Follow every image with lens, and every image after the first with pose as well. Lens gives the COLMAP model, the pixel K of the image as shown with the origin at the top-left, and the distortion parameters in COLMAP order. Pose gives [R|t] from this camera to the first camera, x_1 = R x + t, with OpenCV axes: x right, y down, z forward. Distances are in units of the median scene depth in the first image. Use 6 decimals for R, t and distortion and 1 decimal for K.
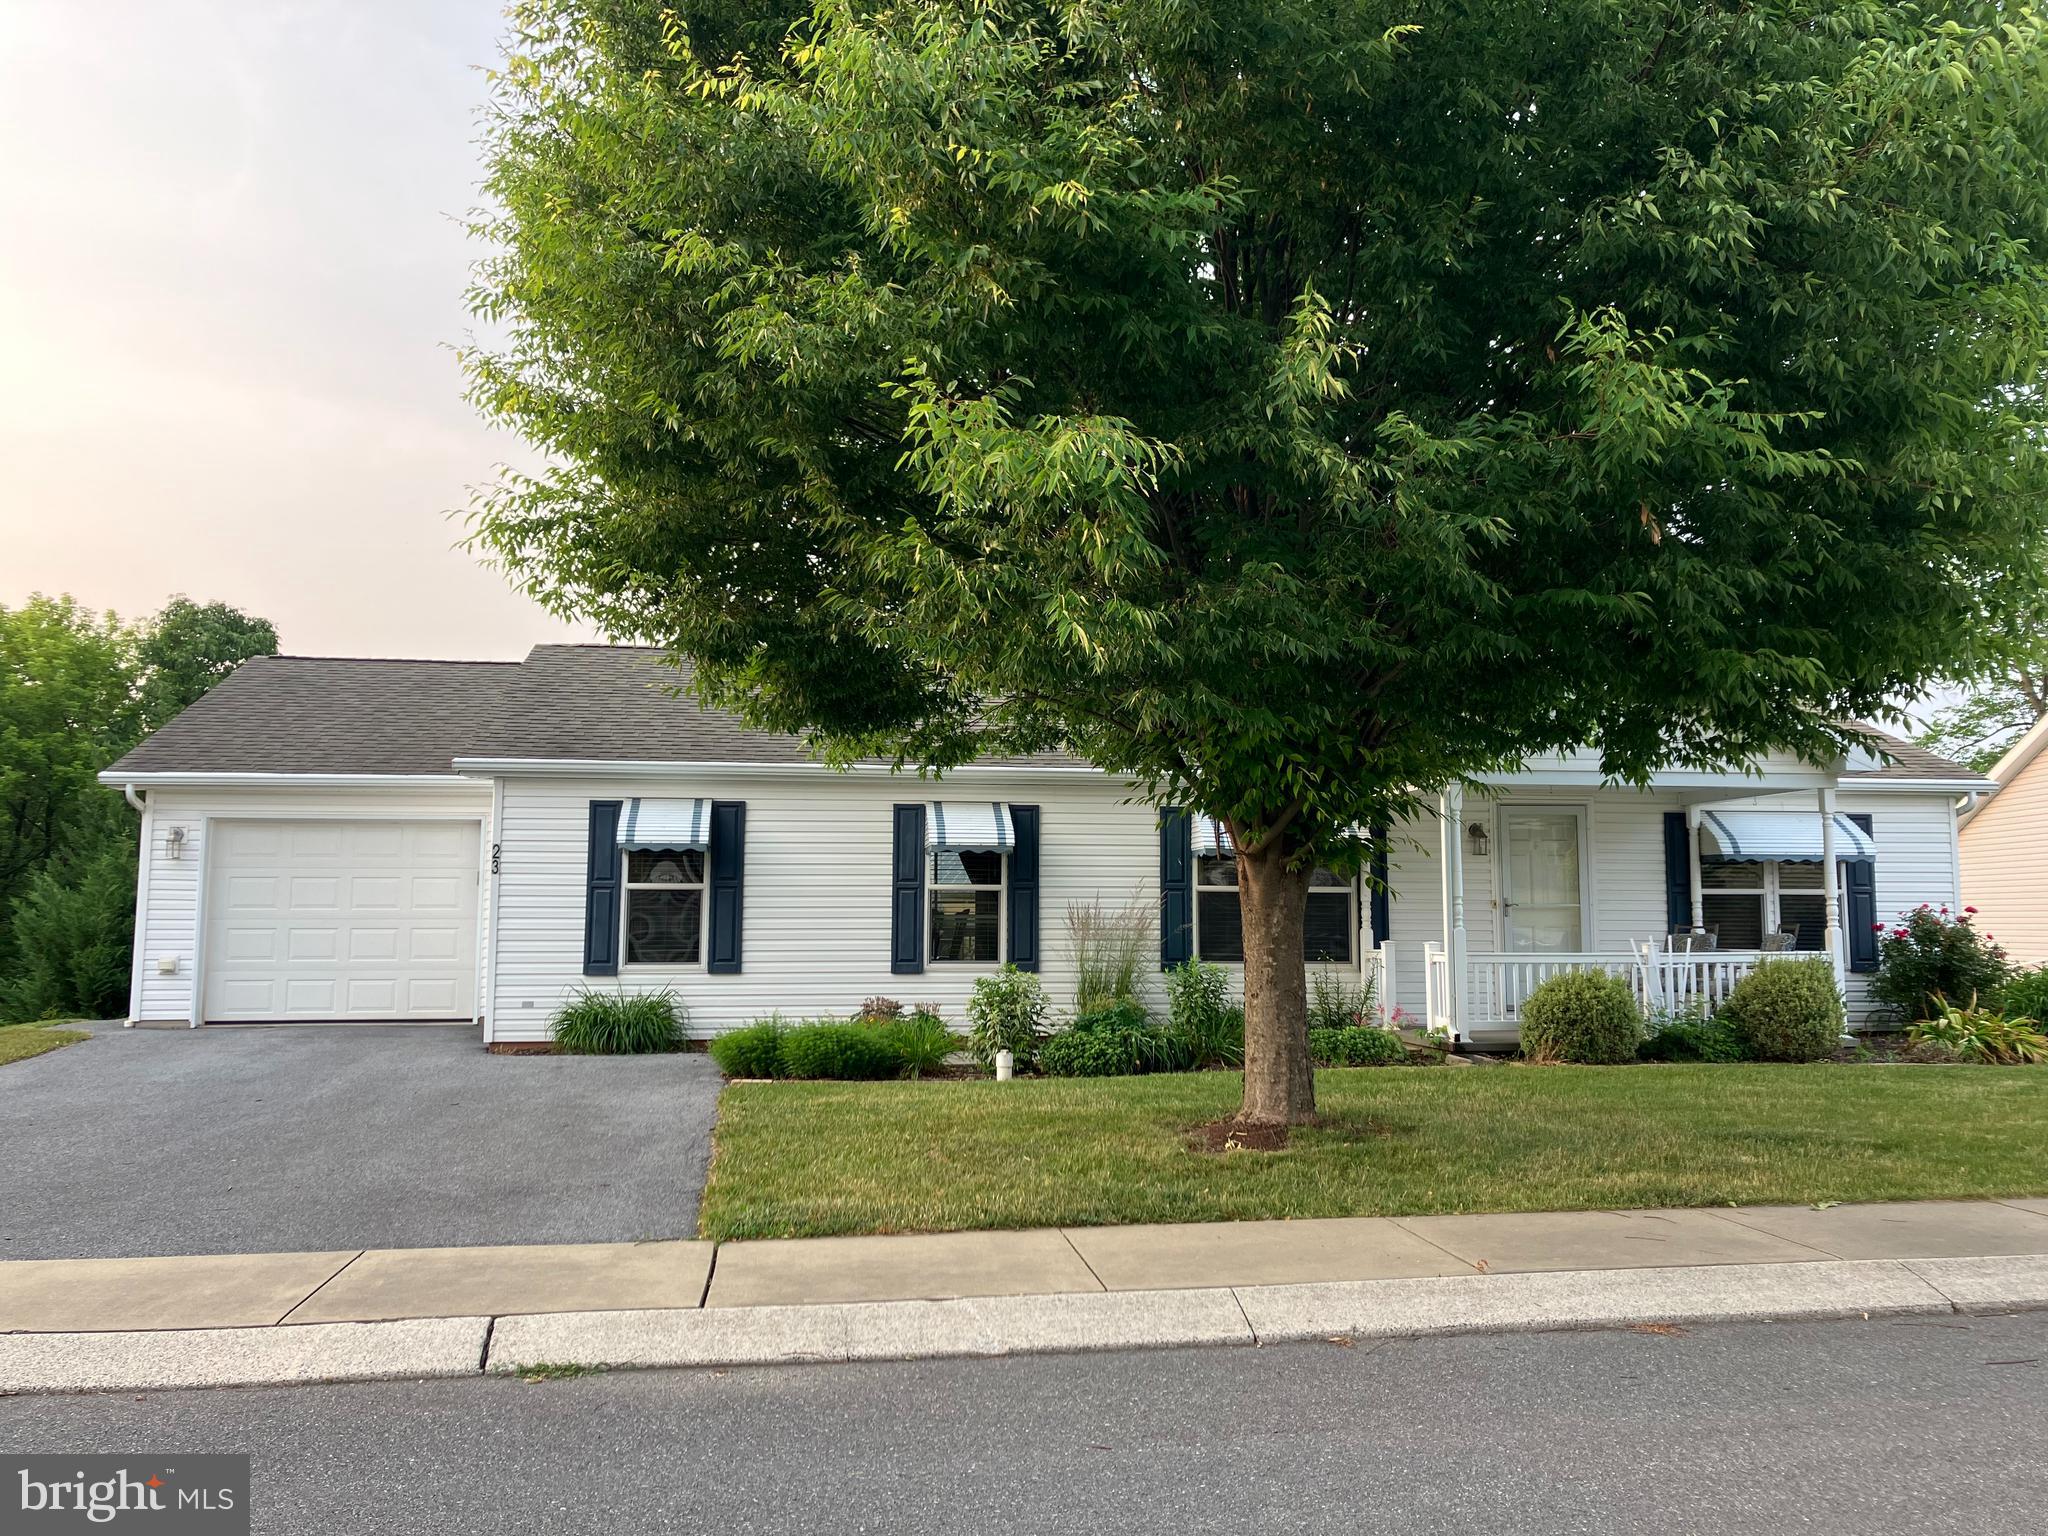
lens RADIAL K [[1673.4, 0, 1049.6], [0, 1673.4, 760.2], [0, 0, 1]] dist [0.079080, -0.016185]
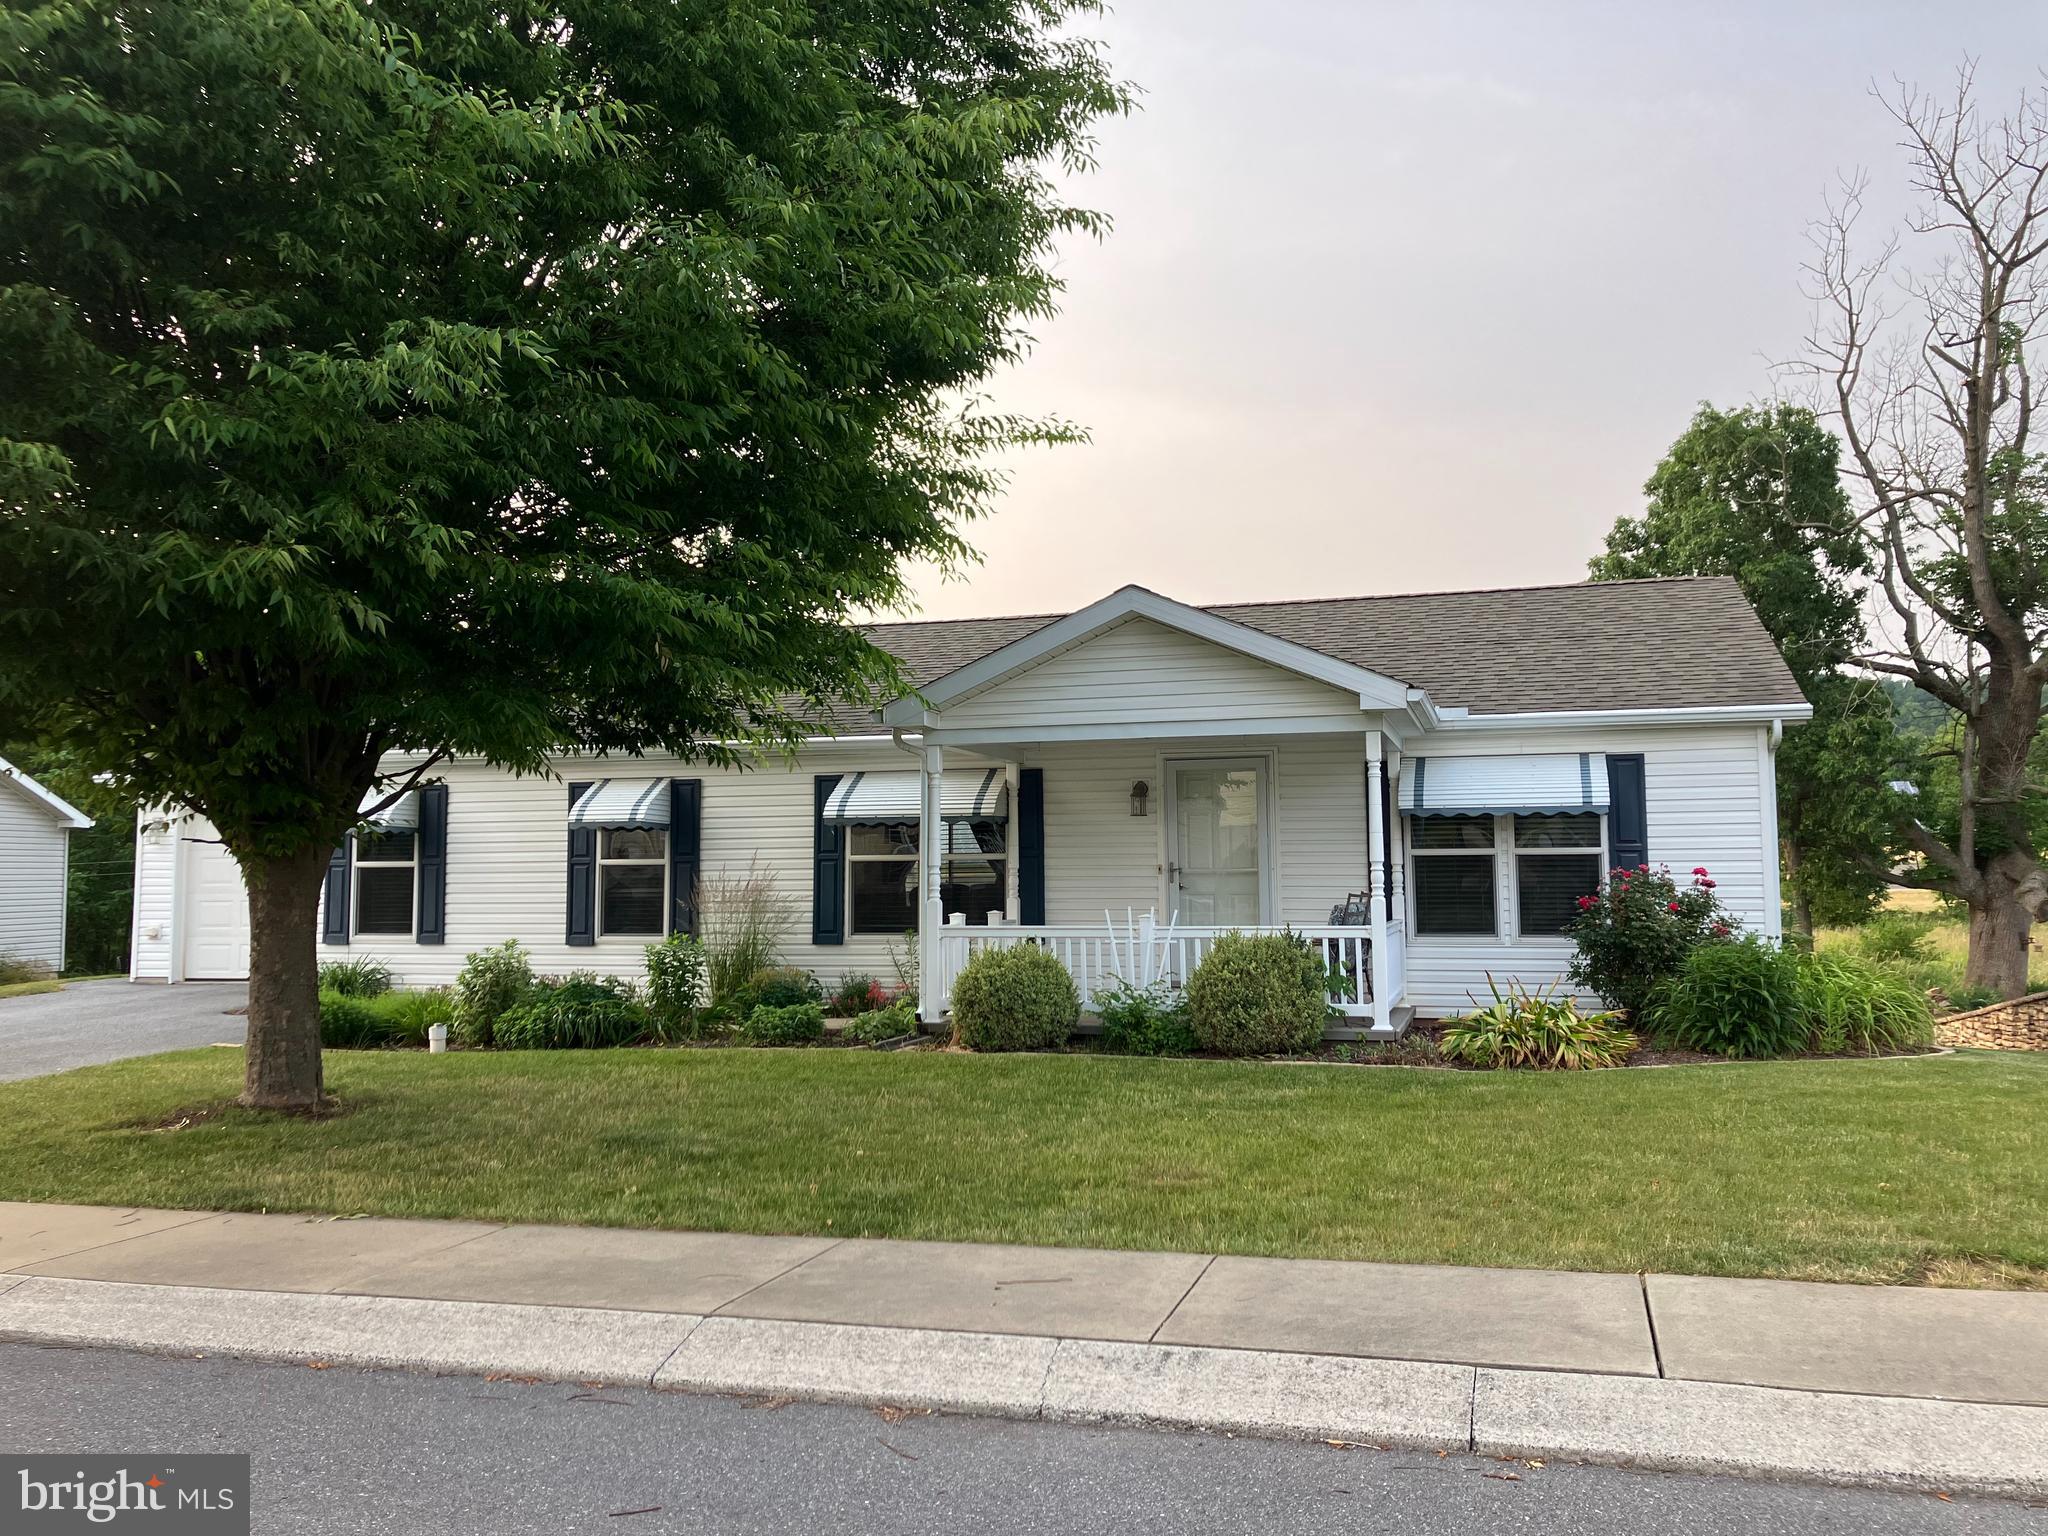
lens RADIAL K [[1673.4, 0, 1049.6], [0, 1673.4, 760.2], [0, 0, 1]] dist [0.079080, -0.016185]
pose [[0.906077, -0.037685, -0.421432, 0.613614], [0.047870, 0.998761, 0.013610, 0.012133], [0.420397, -0.032505, 0.906758, 0.175708]]
